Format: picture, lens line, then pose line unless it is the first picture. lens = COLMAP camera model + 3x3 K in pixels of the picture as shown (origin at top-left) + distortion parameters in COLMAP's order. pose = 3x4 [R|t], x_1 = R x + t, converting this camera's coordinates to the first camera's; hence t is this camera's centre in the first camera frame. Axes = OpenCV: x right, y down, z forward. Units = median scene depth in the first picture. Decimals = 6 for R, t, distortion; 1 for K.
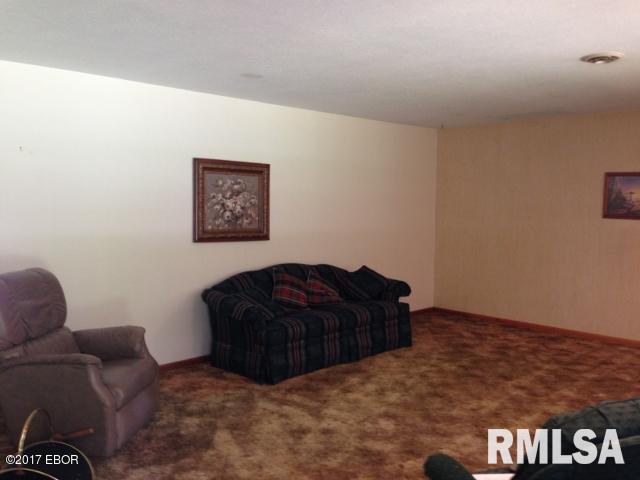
lens RADIAL K [[596.1, 0, 319.9], [0, 596.1, 238.0], [0, 0, 1]] dist [0.062945, 0.000000]
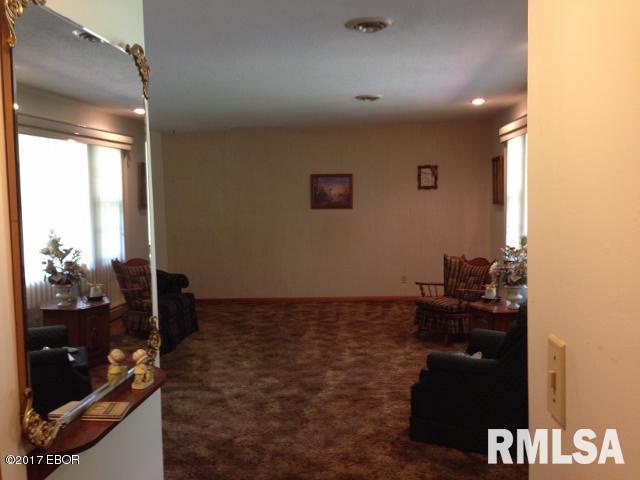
lens RADIAL K [[596.1, 0, 323.0], [0, 596.1, 240.2], [0, 0, 1]] dist [0.062945, 0.000000]
pose [[0.762234, -0.082950, 0.641965, -0.534236], [0.079942, 0.996226, 0.033806, -0.010190], [-0.642346, 0.025551, 0.765989, -0.023889]]
